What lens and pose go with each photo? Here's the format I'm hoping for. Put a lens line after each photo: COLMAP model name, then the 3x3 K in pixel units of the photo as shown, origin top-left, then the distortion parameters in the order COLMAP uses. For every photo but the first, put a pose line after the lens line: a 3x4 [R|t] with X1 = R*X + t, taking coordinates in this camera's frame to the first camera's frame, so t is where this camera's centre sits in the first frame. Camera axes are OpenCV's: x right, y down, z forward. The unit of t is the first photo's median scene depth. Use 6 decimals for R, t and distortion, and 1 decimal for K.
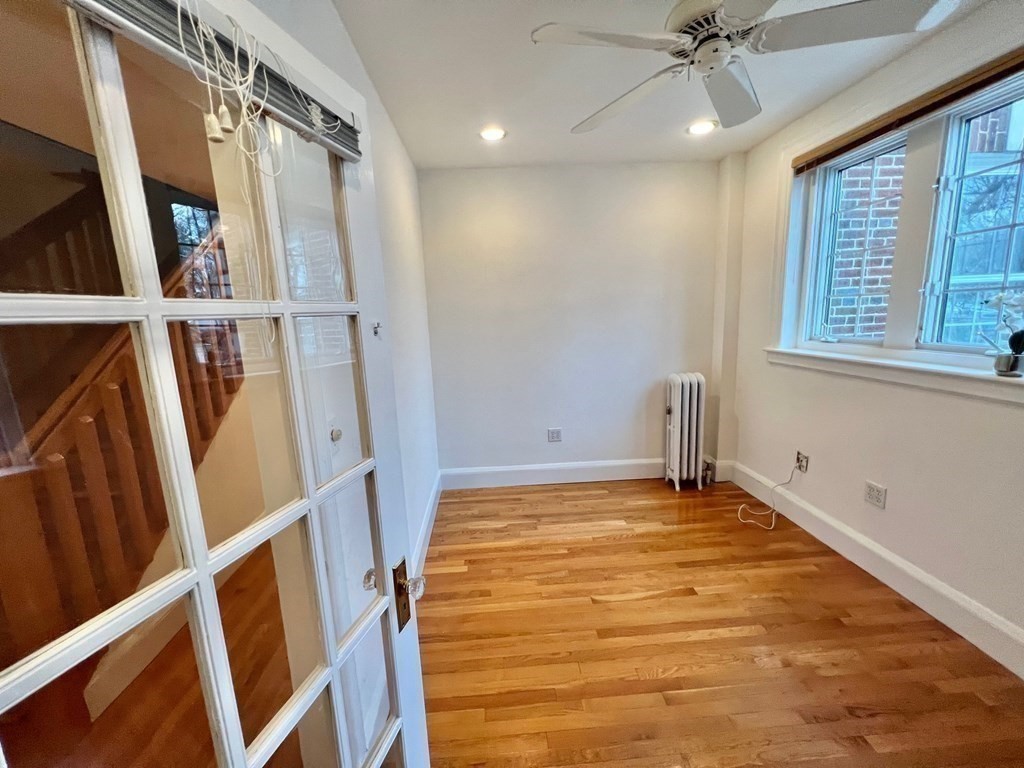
lens RADIAL K [[410.3, 0, 505.6], [0, 410.3, 383.6], [0, 0, 1]] dist [-0.000202, -0.000112]
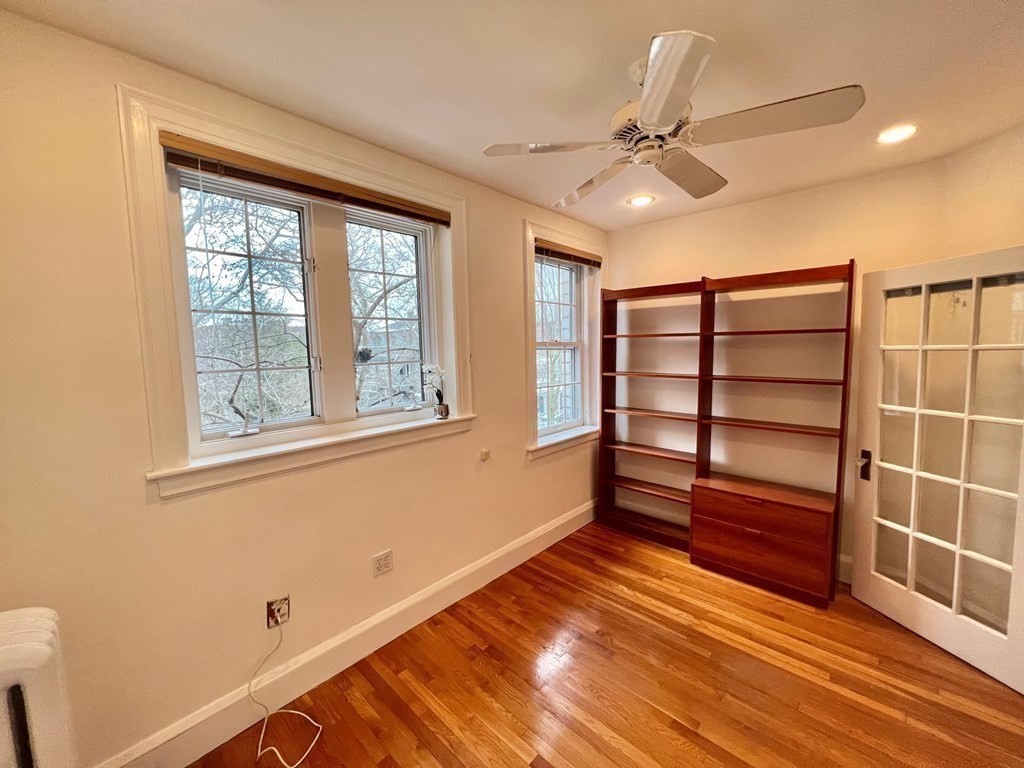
lens RADIAL K [[411.0, 0, 506.3], [0, 411.0, 385.1], [0, 0, 1]] dist [-0.001674, 0.000618]
pose [[-0.691946, 0.000116, 0.721950, -0.023181], [0.181411, 0.967943, 0.173716, -0.223585], [-0.698786, 0.251171, -0.669785, 1.129072]]
